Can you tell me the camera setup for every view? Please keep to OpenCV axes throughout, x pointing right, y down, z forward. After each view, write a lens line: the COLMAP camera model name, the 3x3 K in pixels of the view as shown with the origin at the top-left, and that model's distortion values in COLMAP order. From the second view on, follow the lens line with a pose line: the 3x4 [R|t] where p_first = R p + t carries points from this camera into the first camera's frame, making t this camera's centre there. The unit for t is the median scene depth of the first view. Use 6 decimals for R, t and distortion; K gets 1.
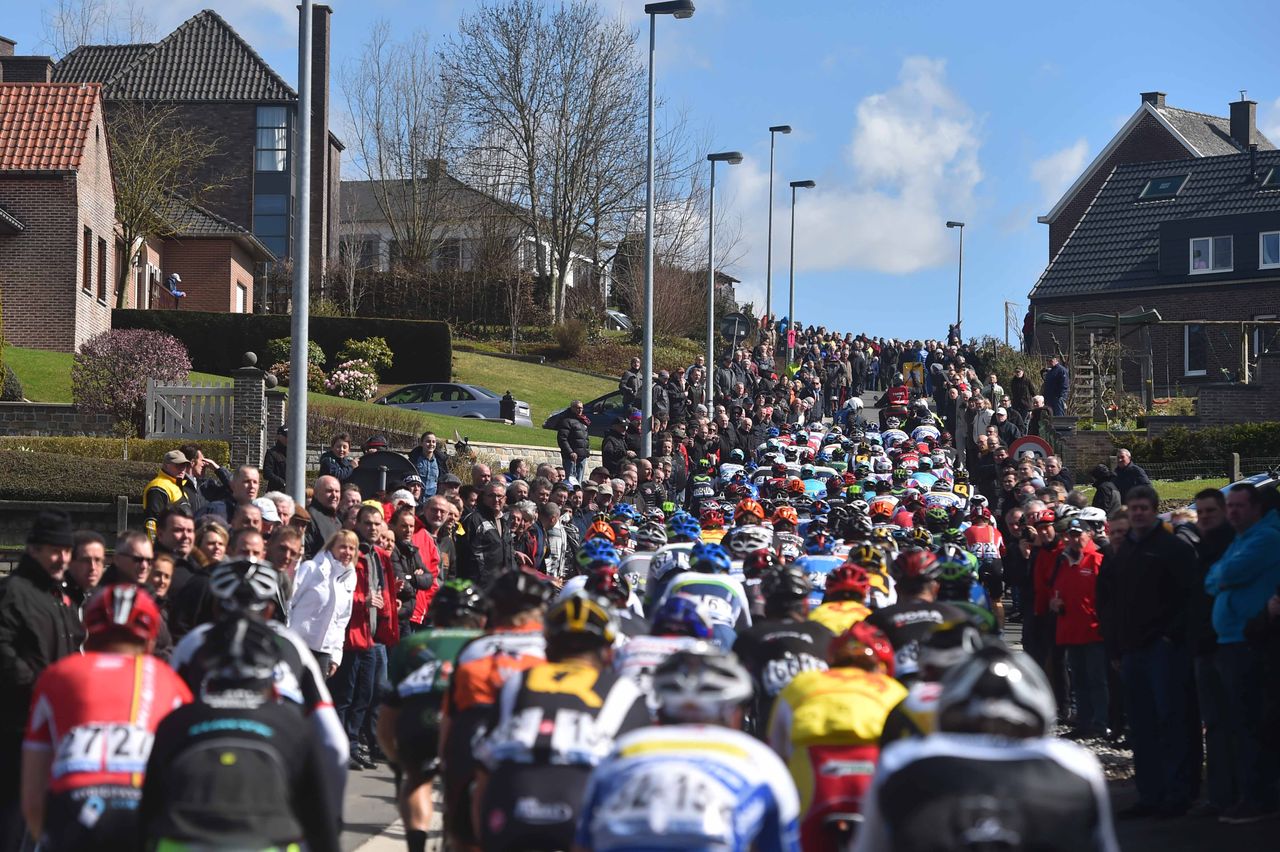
lens RADIAL K [[3877.5, 0, 639.3], [0, 3877.5, 421.1], [0, 0, 1]] dist [0.411364, -1.111243]
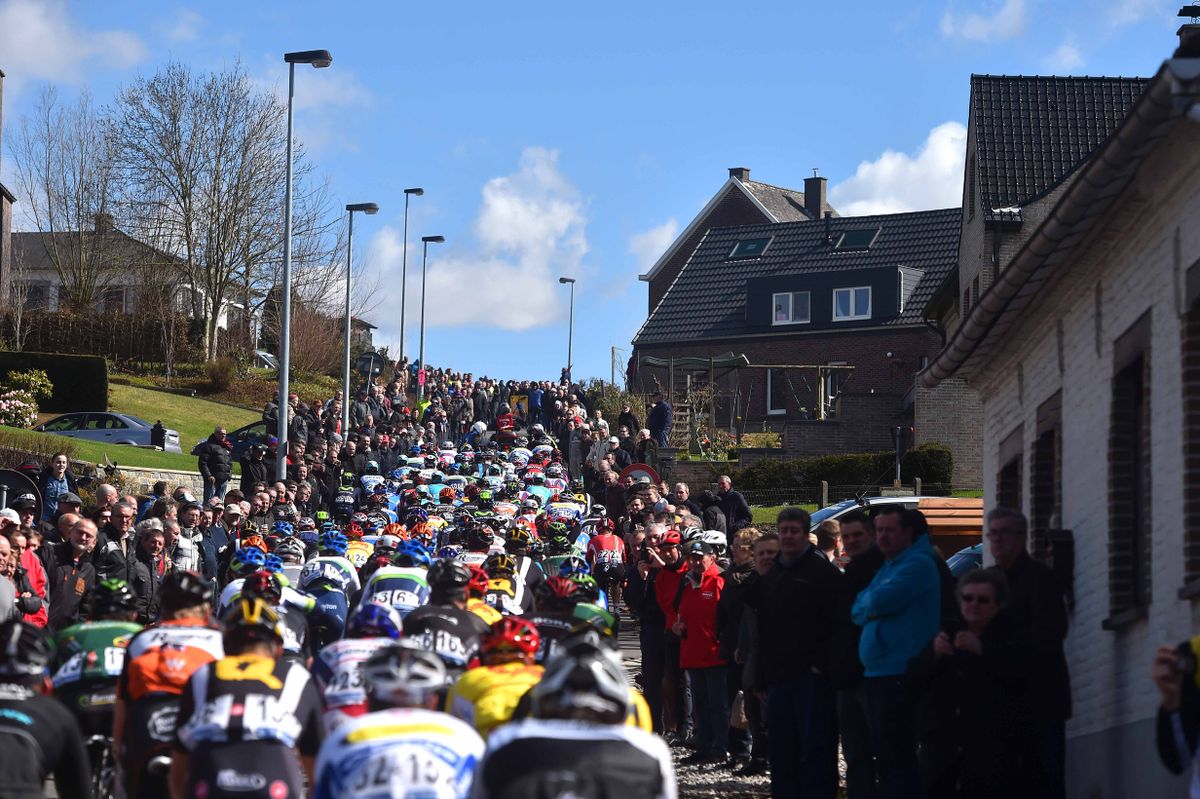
lens RADIAL K [[4006.5, 0, 600.0], [0, 4006.5, 399.5], [0, 0, 1]] dist [0.641389, -3.716211]
pose [[0.996282, 0.010491, 0.085511, -0.007962], [-0.009637, 0.999899, -0.010400, -0.003175], [-0.085612, 0.009537, 0.996283, -0.147244]]
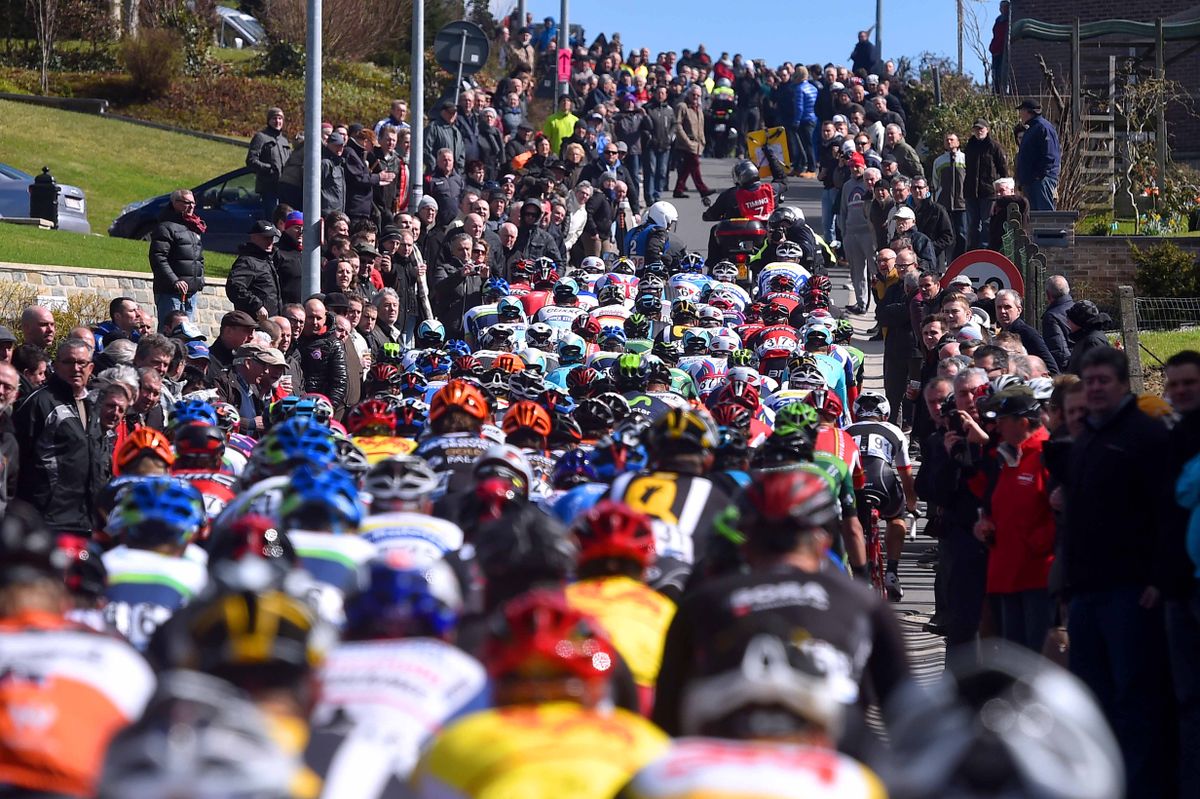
lens RADIAL K [[6011.8, 0, 600.0], [0, 6011.8, 399.5], [0, 0, 1]] dist [0.544341, 9.435662]
pose [[0.998973, -0.004736, 0.045055, 0.006017], [0.003590, 0.999669, 0.025478, 0.003776], [-0.045161, -0.025290, 0.998660, 0.156167]]
